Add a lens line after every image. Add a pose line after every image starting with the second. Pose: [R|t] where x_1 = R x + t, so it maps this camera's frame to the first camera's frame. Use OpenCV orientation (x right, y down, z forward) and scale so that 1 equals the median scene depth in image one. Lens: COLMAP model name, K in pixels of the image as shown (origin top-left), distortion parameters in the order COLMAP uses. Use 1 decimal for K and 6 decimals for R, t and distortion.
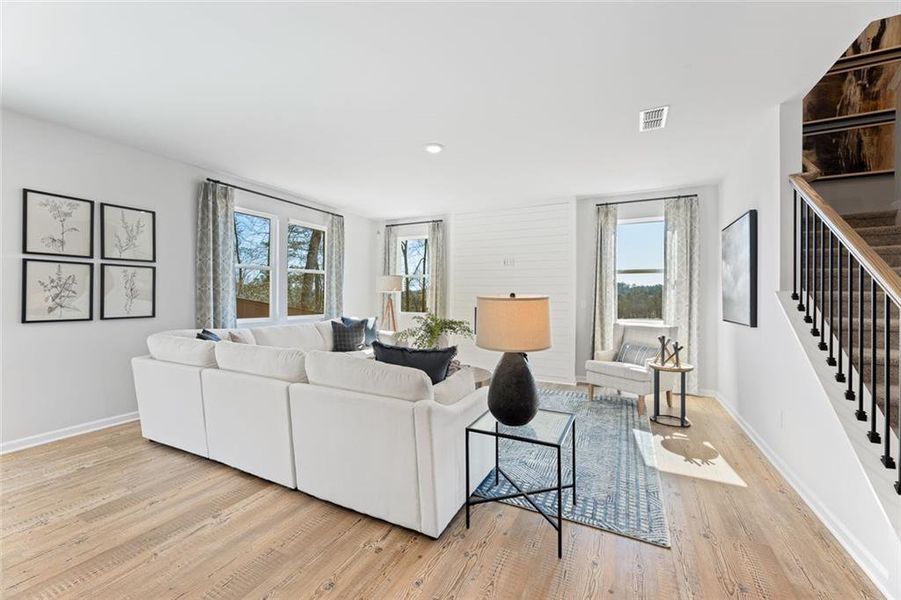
lens RADIAL K [[361.6, 0, 449.2], [0, 361.6, 296.6], [0, 0, 1]] dist [0.000236, 0.000250]
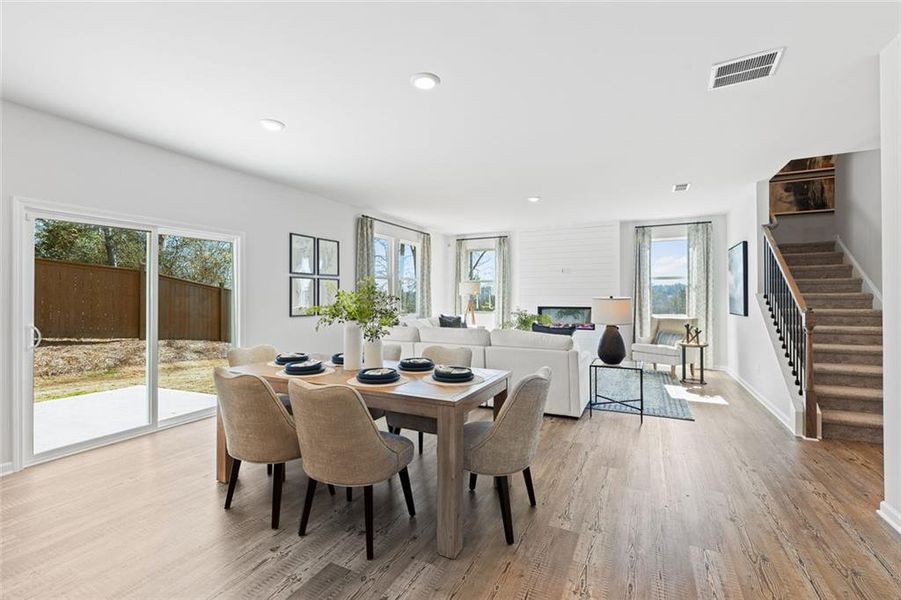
lens RADIAL K [[400.8, 0, 450.8], [0, 400.8, 296.6], [0, 0, 1]] dist [0.001309, -0.000171]
pose [[0.999926, -0.007832, 0.009260, -0.350410], [0.007868, 0.999962, -0.003859, -0.002510], [-0.009230, 0.003931, 0.999950, -0.563215]]
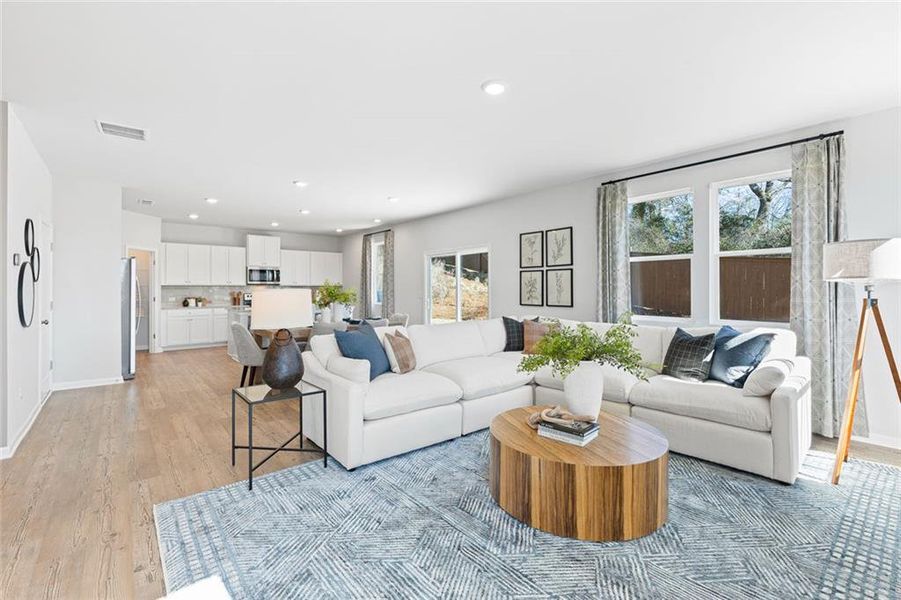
lens RADIAL K [[399.3, 0, 450.8], [0, 399.3, 291.1], [0, 0, 1]] dist [0.001302, 0.000136]
pose [[-0.396877, 0.003428, -0.917865, 0.638229], [-0.002089, 0.999987, 0.004638, -0.006193], [0.917869, 0.003758, -0.396865, 1.080190]]
